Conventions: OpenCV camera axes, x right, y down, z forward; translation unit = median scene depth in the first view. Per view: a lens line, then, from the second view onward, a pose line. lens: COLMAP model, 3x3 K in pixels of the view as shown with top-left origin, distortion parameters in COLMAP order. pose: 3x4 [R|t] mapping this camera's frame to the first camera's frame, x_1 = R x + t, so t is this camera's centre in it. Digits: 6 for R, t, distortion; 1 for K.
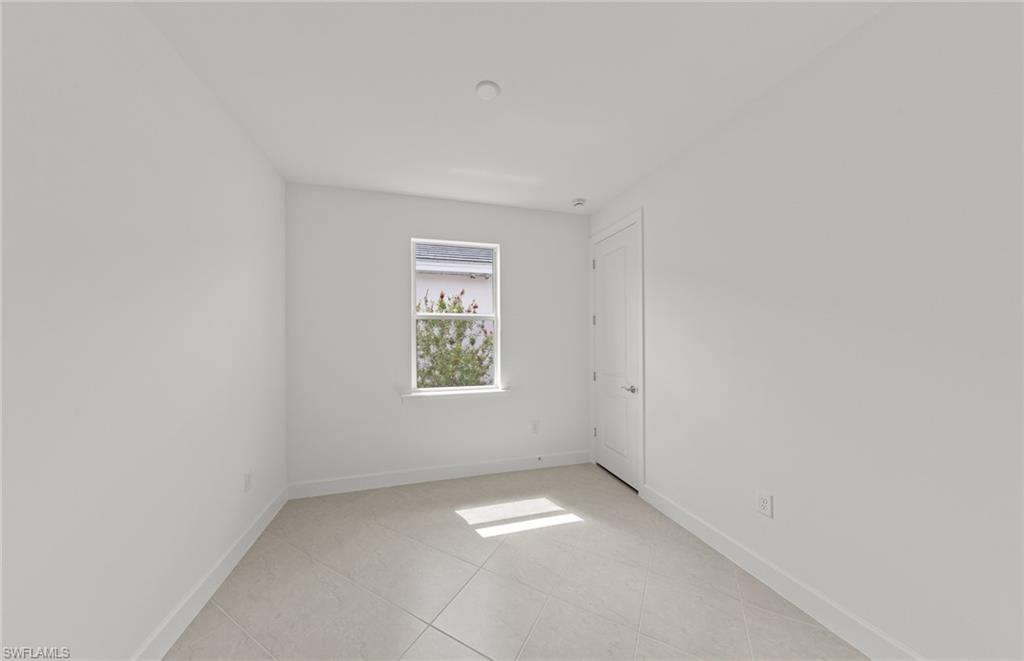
lens RADIAL K [[318.3, 0, 511.8], [0, 318.3, 335.0], [0, 0, 1]] dist [0.000305, 0.000119]
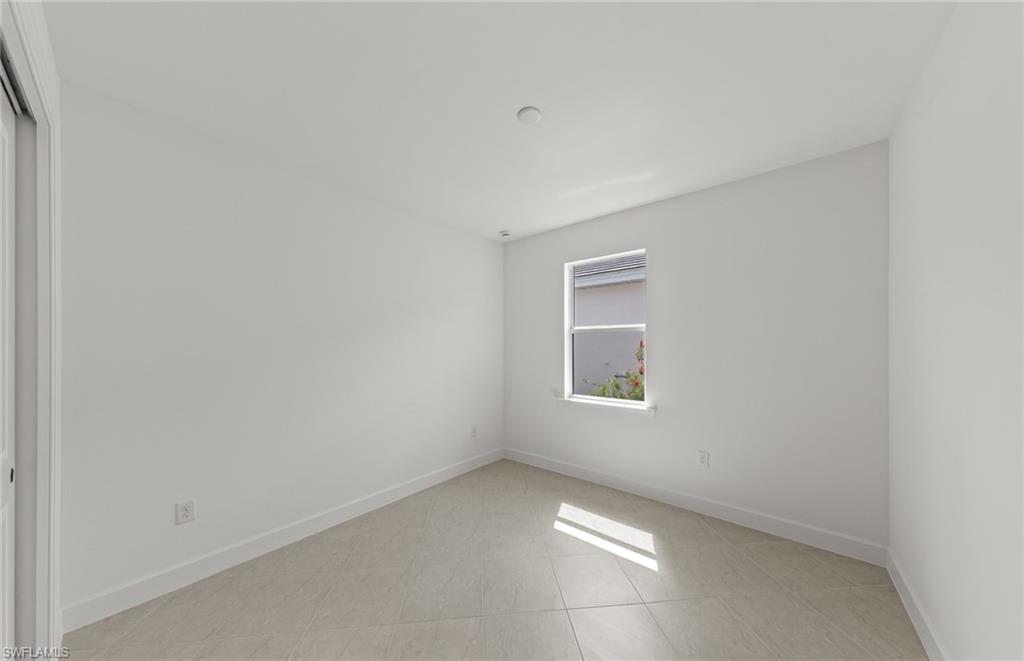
lens RADIAL K [[318.3, 0, 502.9], [0, 318.3, 348.9], [0, 0, 1]] dist [0.000305, 0.000119]
pose [[0.543715, -0.005366, -0.839252, 0.548333], [0.007183, 0.999973, -0.001741, 0.005533], [0.839239, -0.005082, 0.543739, 0.176815]]
